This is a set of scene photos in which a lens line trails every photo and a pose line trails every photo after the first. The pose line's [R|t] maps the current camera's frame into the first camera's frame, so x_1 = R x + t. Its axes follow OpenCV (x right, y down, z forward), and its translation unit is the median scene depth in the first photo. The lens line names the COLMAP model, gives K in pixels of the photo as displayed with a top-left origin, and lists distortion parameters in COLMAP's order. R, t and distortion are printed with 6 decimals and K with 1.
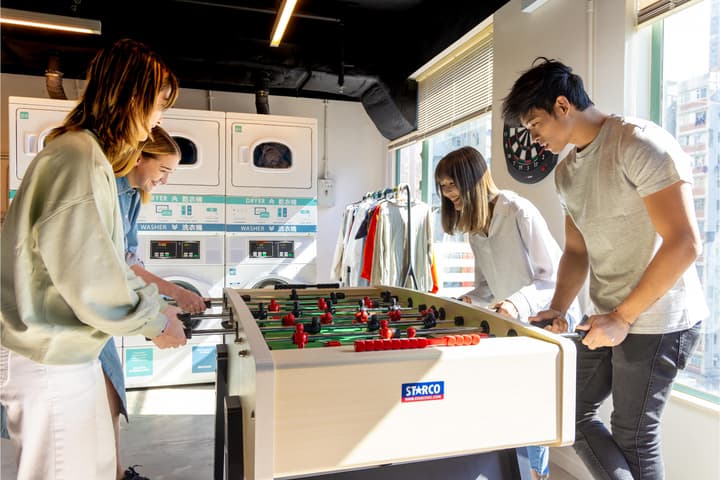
lens RADIAL K [[531.8, 0, 360.0], [0, 531.8, 240.0], [0, 0, 1]] dist [-0.000706, -0.000829]
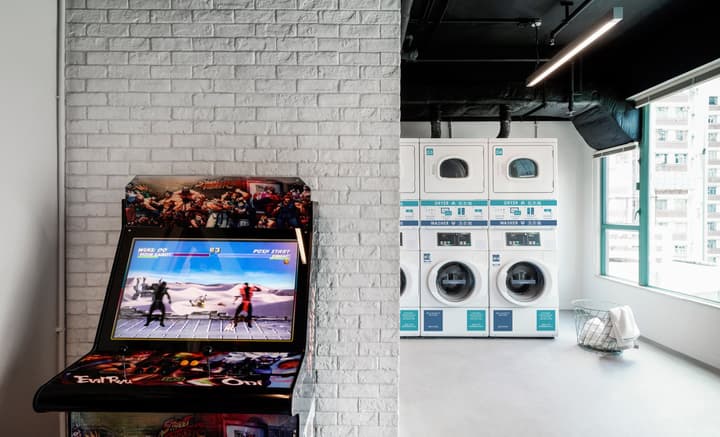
lens RADIAL K [[402.5, 0, 360.0], [0, 402.5, 236.9], [0, 0, 1]] dist [-0.000689, -0.001103]
pose [[0.951704, -0.003977, -0.306991, -0.222609], [0.007484, 0.999919, 0.010248, -0.001213], [0.306925, -0.012050, 0.951657, -0.076108]]
